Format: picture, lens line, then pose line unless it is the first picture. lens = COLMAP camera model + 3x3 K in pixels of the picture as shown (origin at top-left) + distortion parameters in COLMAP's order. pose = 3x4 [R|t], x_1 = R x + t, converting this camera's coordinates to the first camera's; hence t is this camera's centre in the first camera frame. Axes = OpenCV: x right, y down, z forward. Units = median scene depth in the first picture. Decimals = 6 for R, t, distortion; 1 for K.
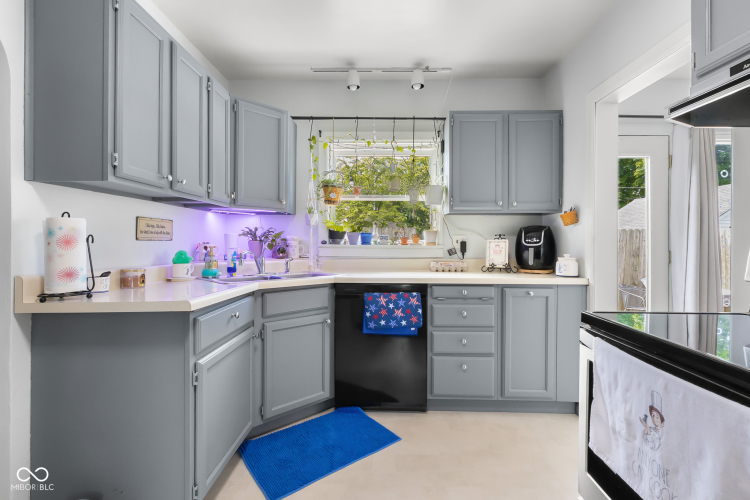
lens RADIAL K [[337.5, 0, 376.9], [0, 337.5, 241.9], [0, 0, 1]] dist [-0.000996, 0.000838]
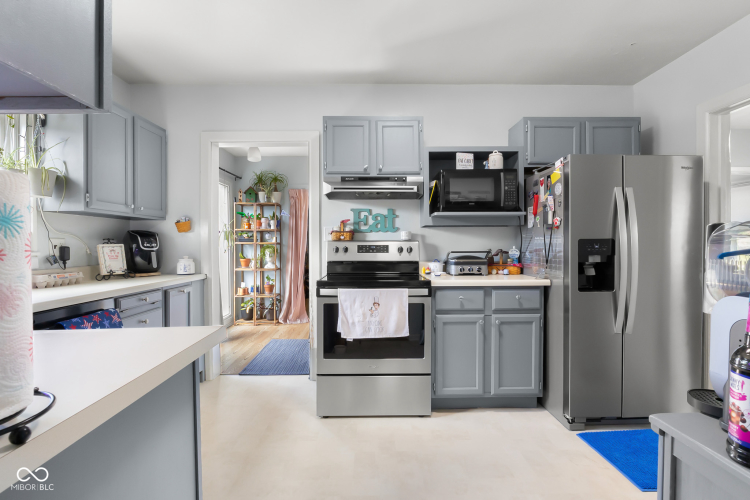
lens RADIAL K [[357.2, 0, 376.5], [0, 357.2, 249.0], [0, 0, 1]] dist [-0.004836, -0.002146]
pose [[-0.043041, -0.013560, 0.998981, -0.643044], [0.009086, 0.999861, 0.013963, -0.000273], [-0.999032, 0.009678, -0.042912, 0.329895]]
